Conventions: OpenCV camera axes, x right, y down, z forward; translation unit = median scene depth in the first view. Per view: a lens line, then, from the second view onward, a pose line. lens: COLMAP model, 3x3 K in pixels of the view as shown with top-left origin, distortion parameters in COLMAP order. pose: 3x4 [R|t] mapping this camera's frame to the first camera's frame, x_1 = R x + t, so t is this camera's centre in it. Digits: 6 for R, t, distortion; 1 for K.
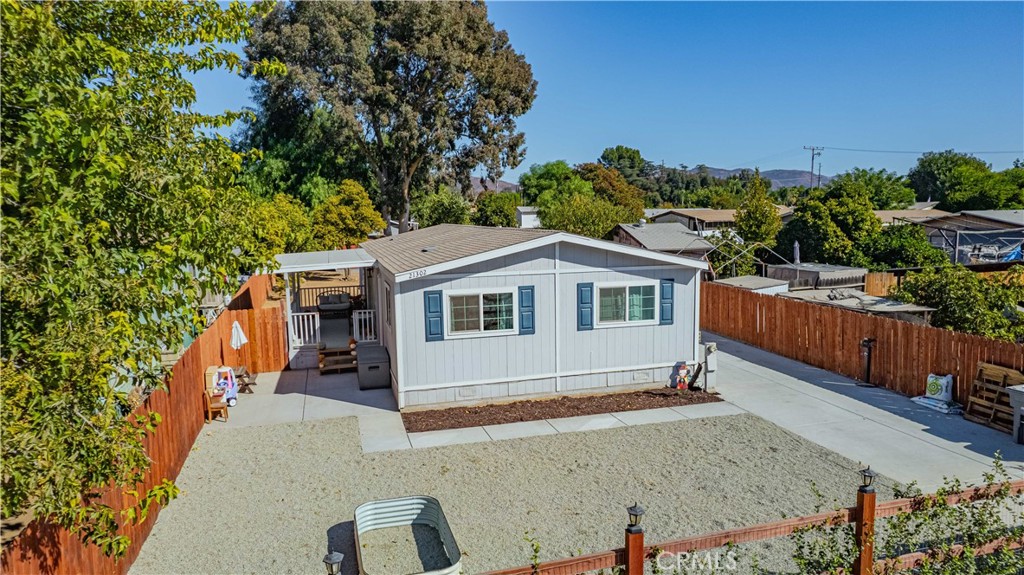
lens RADIAL K [[653.1, 0, 514.2], [0, 653.1, 285.9], [0, 0, 1]] dist [-0.019277, 0.001002]
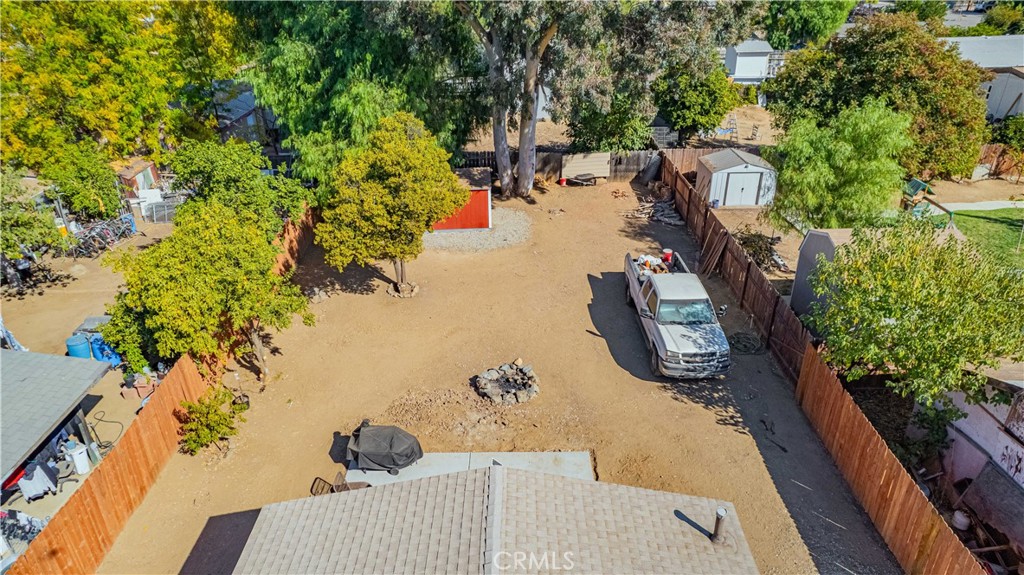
lens RADIAL K [[649.4, 0, 512.0], [0, 649.4, 287.5], [0, 0, 1]] dist [-0.007951, 0.001189]
pose [[0.958737, 0.128160, -0.253767, -0.054483], [-0.031307, 0.934790, 0.353819, -0.583501], [0.282564, -0.331275, 0.900230, 1.410595]]
